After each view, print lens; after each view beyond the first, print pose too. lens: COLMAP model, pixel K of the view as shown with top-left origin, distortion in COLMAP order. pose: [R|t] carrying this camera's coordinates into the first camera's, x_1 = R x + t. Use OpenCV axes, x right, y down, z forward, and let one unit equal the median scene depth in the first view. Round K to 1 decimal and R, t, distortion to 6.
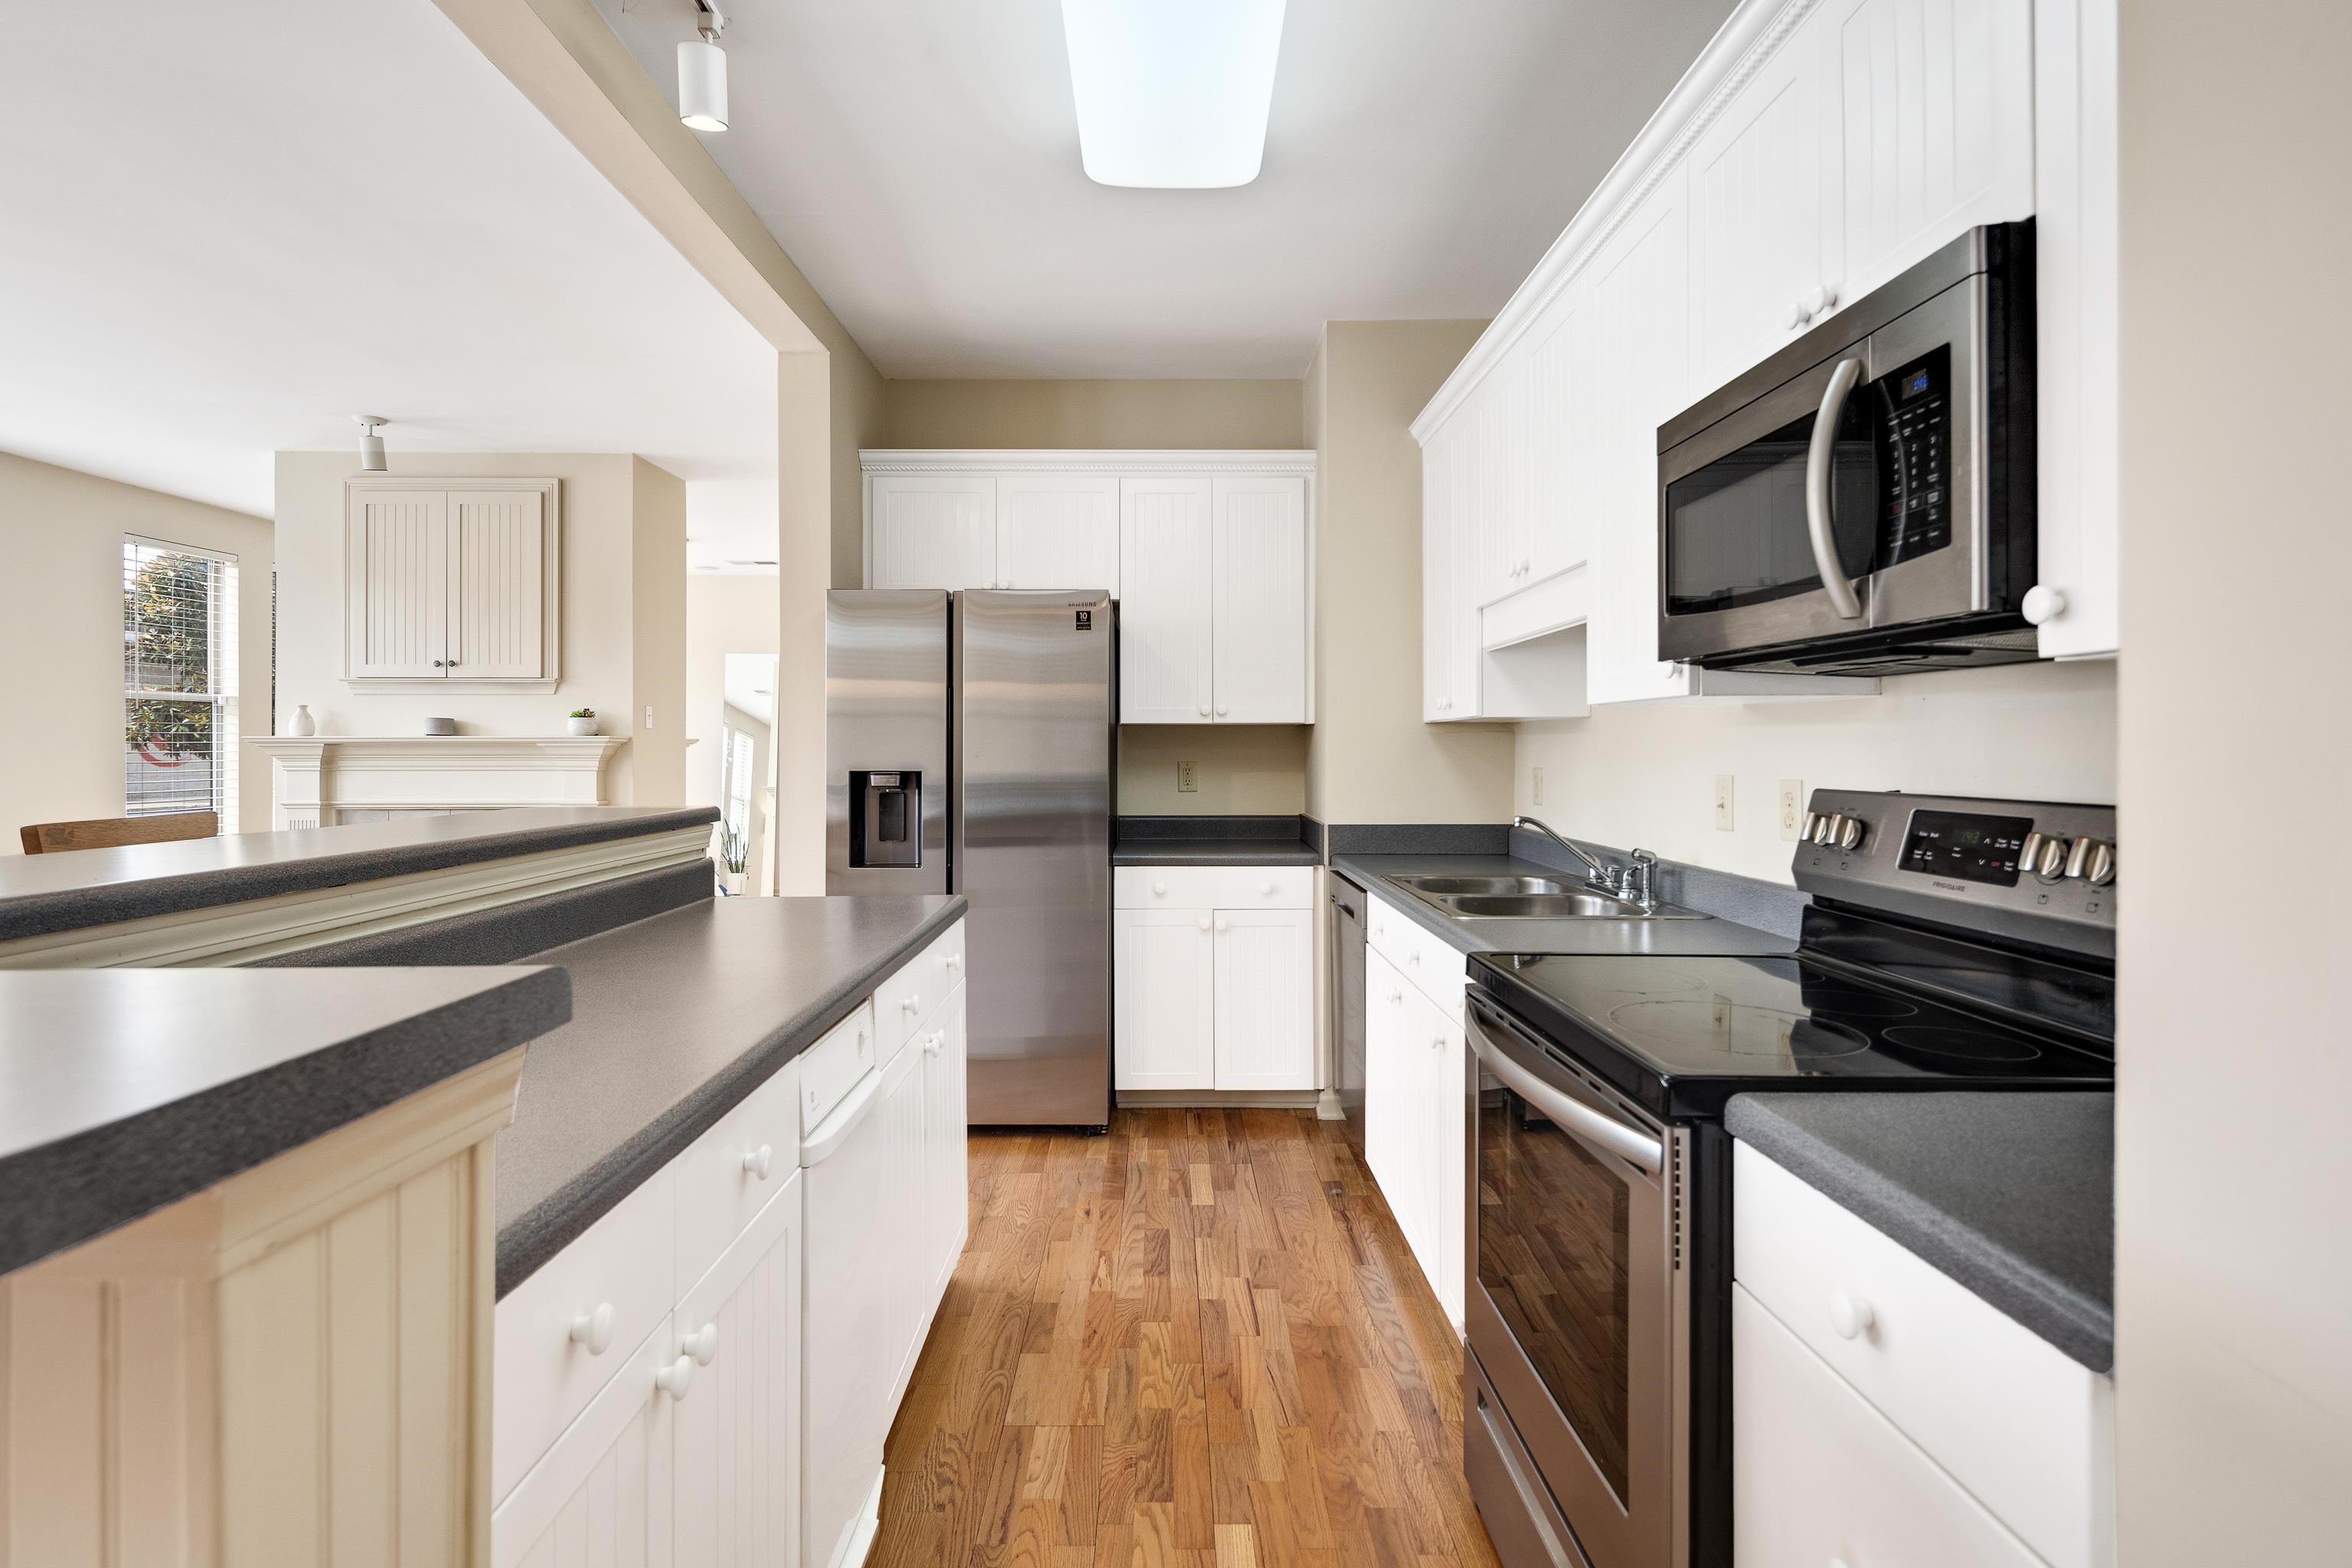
lens RADIAL K [[1133.3, 0, 1155.8], [0, 1133.3, 750.7], [0, 0, 1]] dist [0.003260, -0.000633]
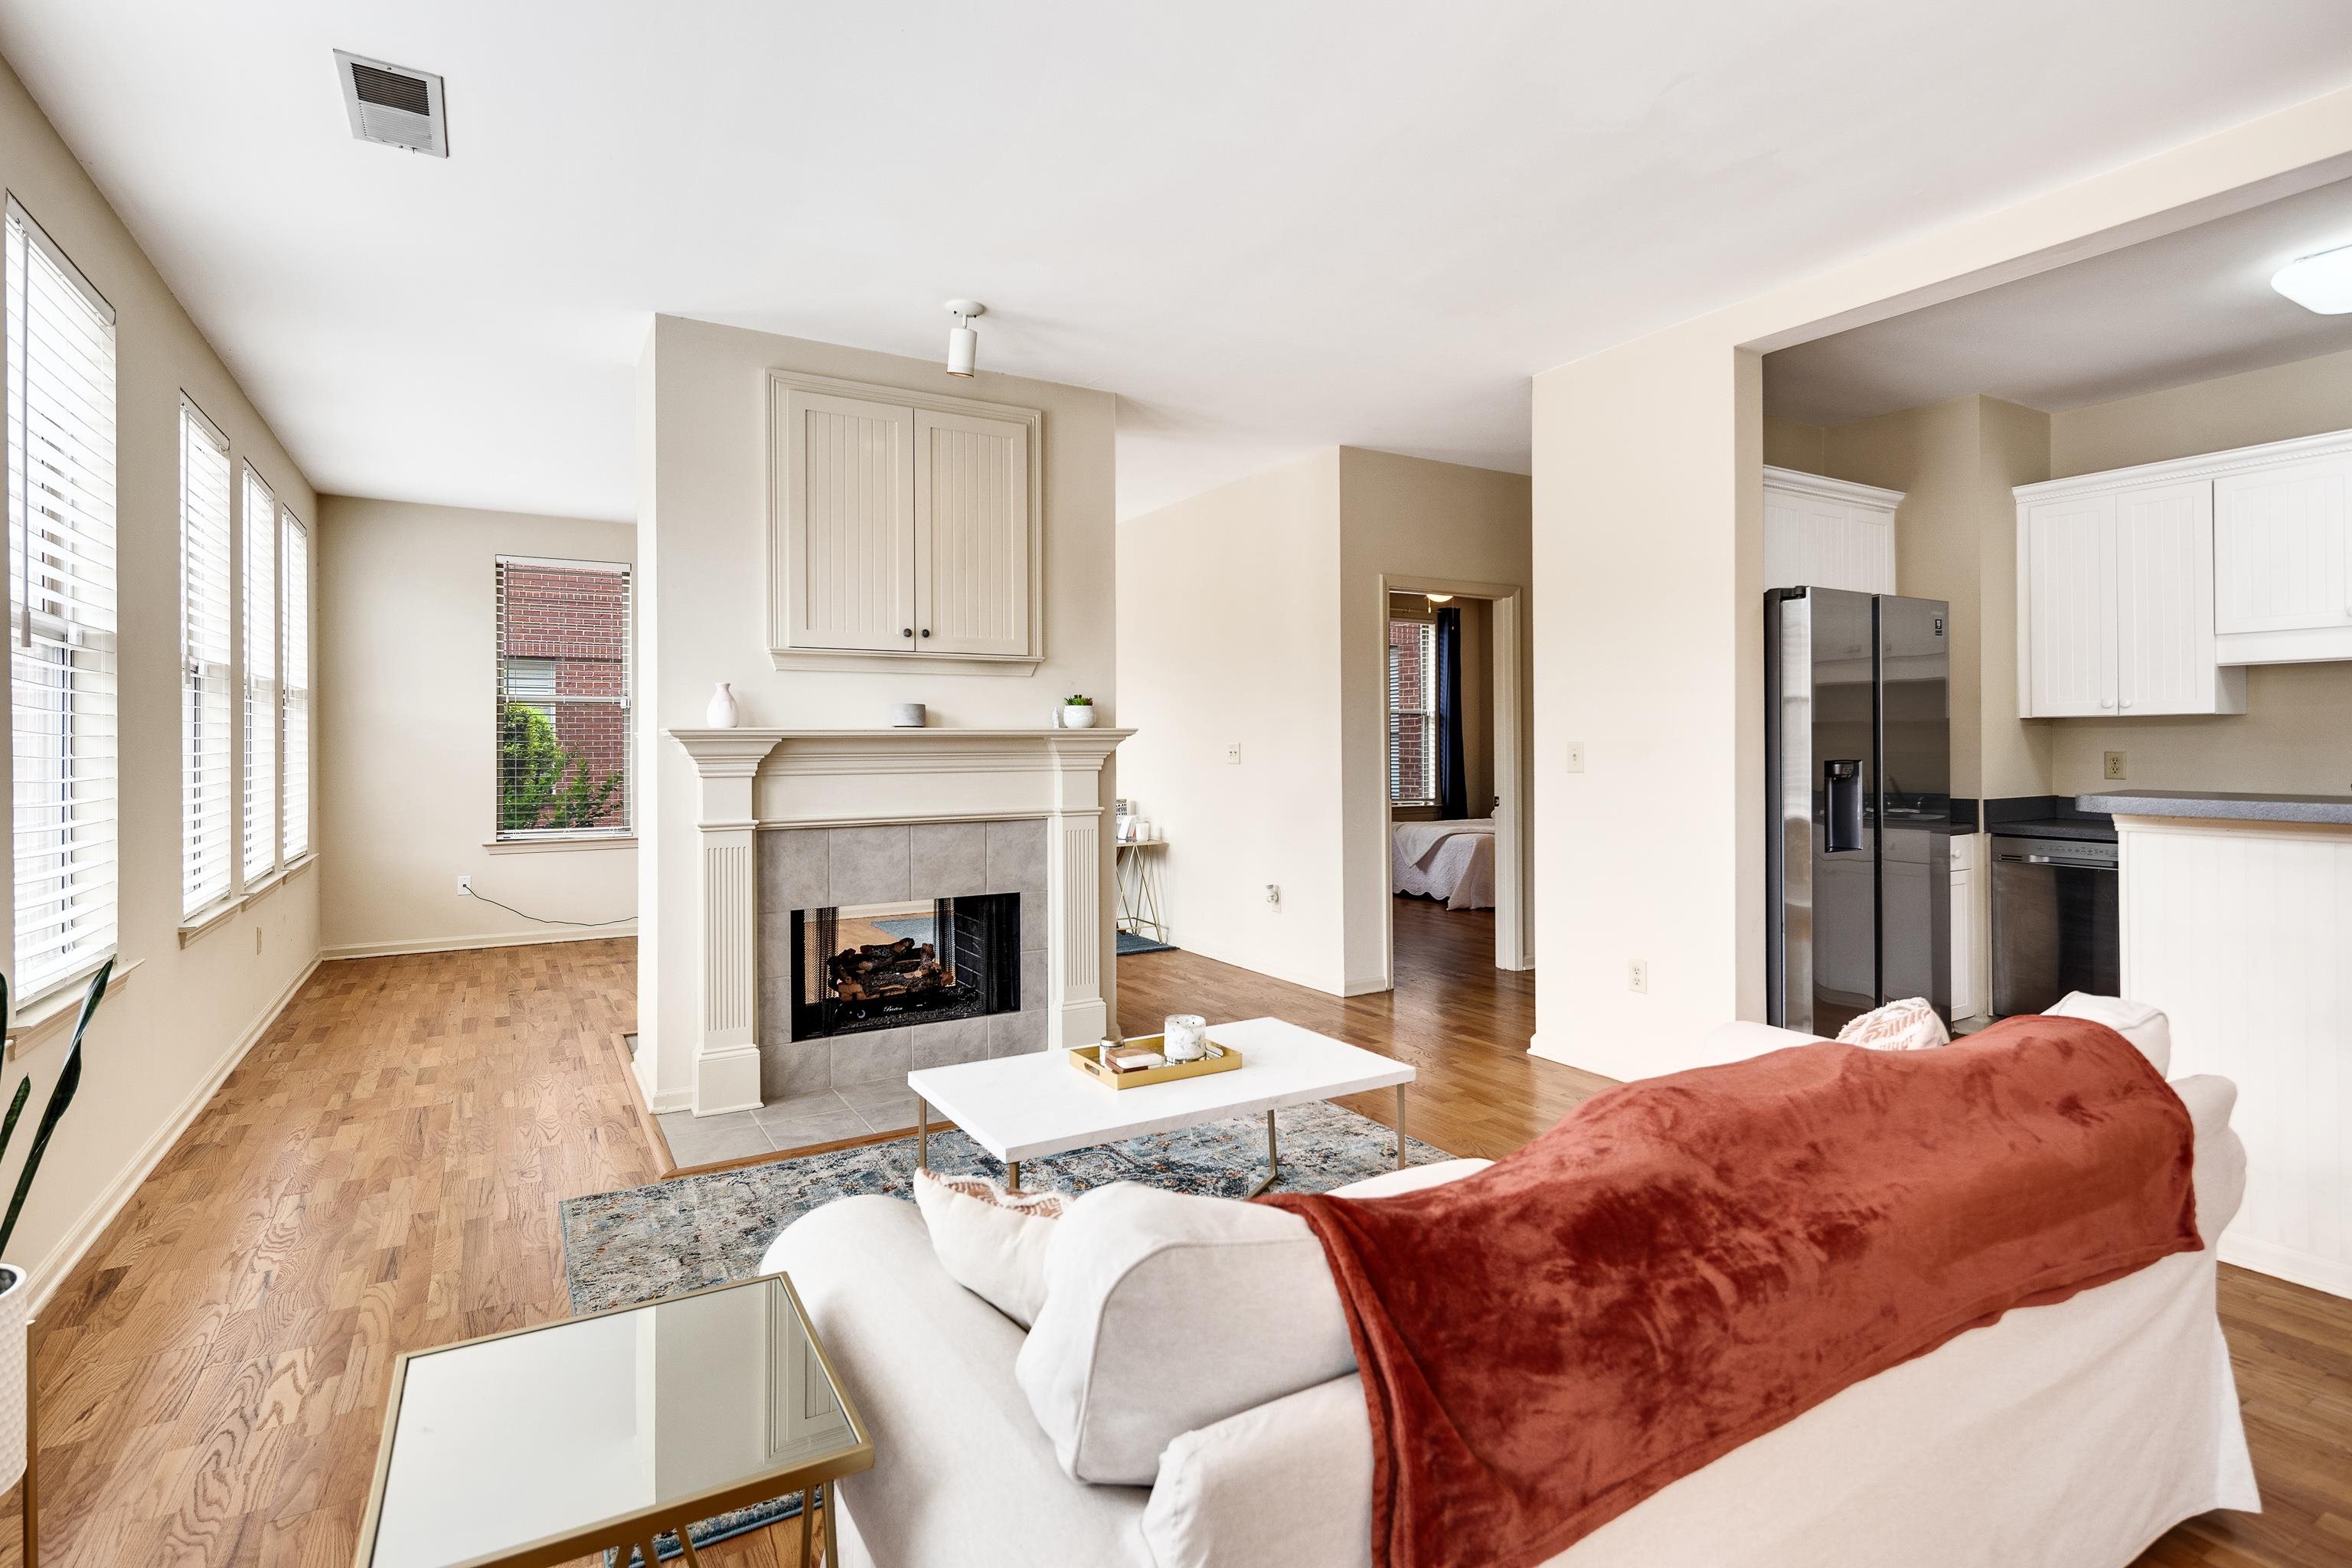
lens RADIAL K [[1133.3, 0, 1155.8], [0, 1133.3, 750.7], [0, 0, 1]] dist [0.003260, -0.000633]
pose [[0.865746, -0.007594, 0.500425, -1.337763], [0.006398, 0.999971, 0.004106, 0.000596], [-0.500442, -0.000353, 0.865770, 0.398193]]
